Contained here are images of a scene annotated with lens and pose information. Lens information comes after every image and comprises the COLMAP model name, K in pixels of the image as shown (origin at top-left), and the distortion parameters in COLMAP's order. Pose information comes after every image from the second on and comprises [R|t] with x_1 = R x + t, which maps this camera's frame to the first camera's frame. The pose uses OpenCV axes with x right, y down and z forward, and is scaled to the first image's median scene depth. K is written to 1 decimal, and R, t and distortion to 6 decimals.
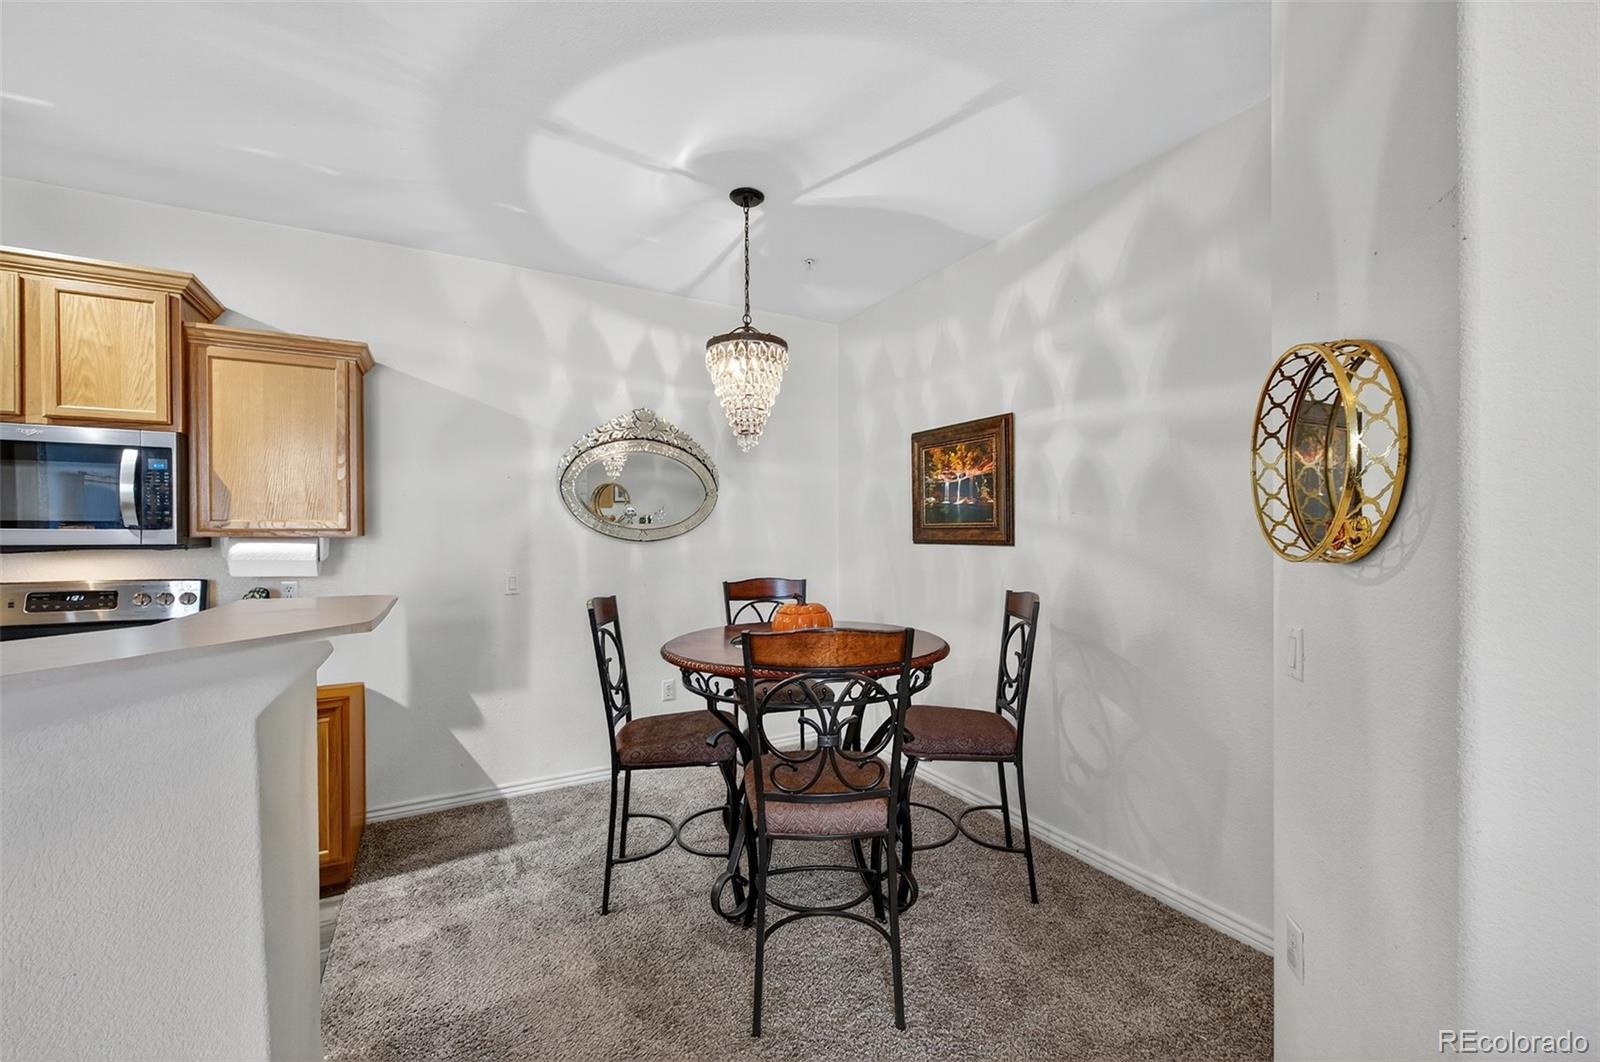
lens RADIAL K [[632.2, 0, 796.2], [0, 632.2, 533.1], [0, 0, 1]] dist [-0.001345, -0.000077]
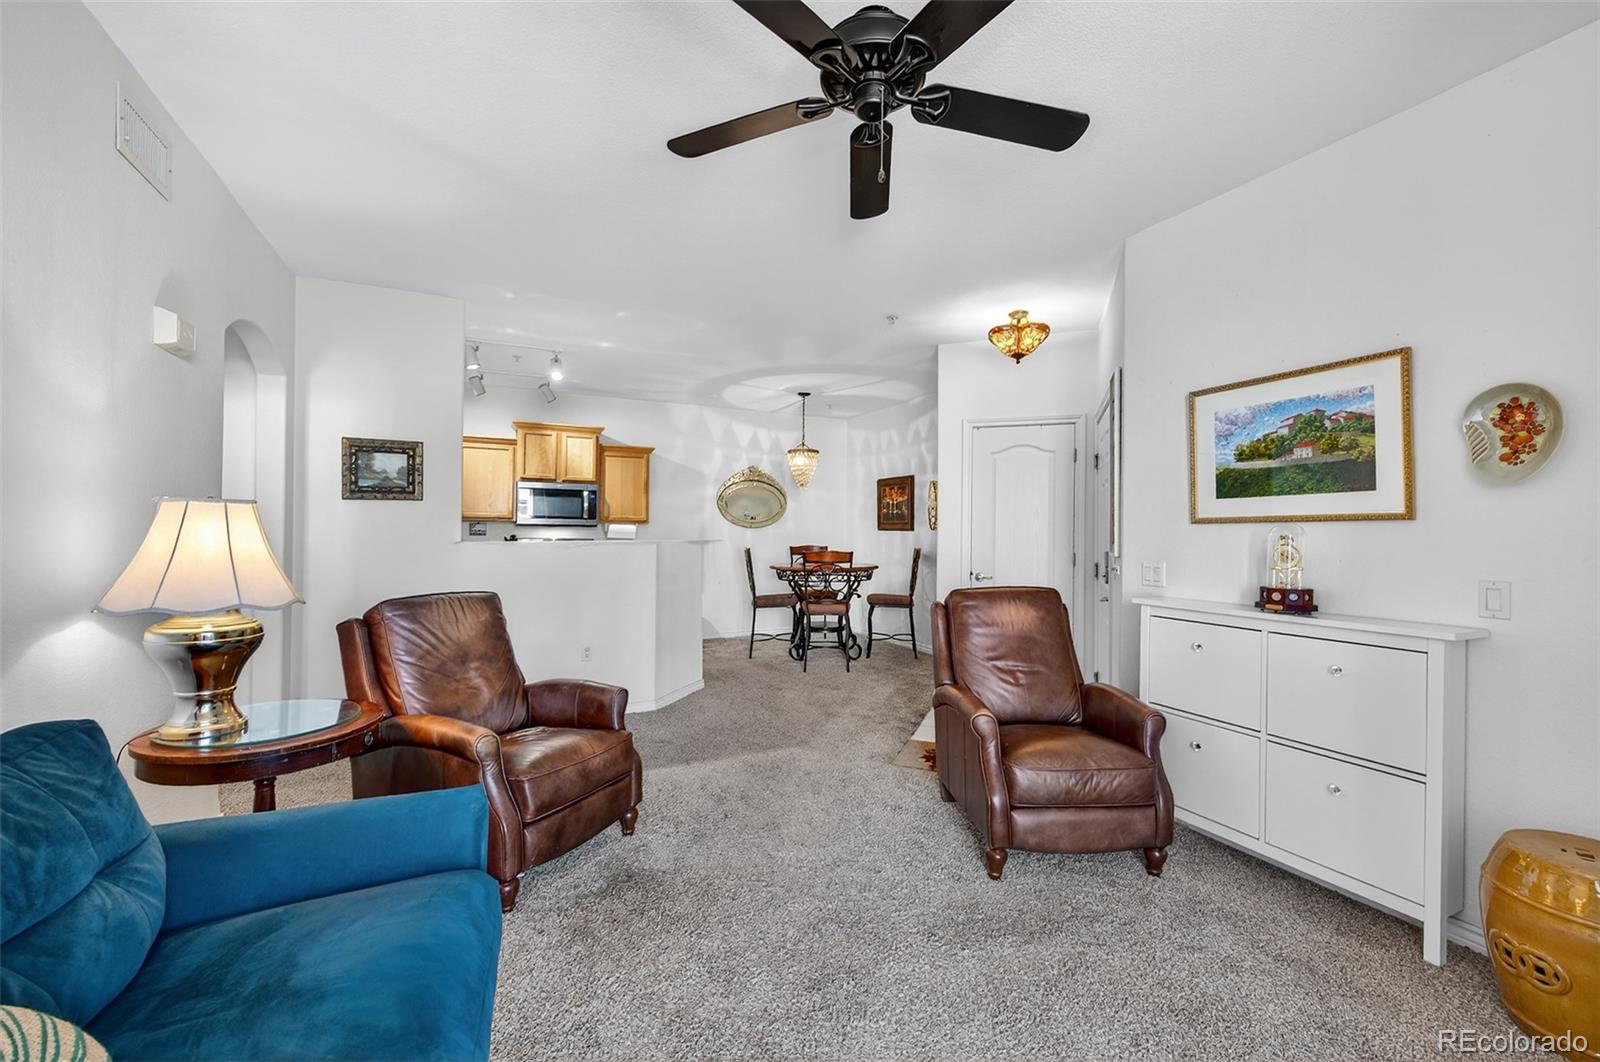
lens RADIAL K [[632.2, 0, 799.9], [0, 632.2, 527.4], [0, 0, 1]] dist [-0.001345, -0.000077]
pose [[0.998126, 0.012980, -0.059794, 0.058150], [-0.013120, 0.999912, -0.001949, 0.017589], [0.059764, 0.002729, 0.998209, -1.370213]]
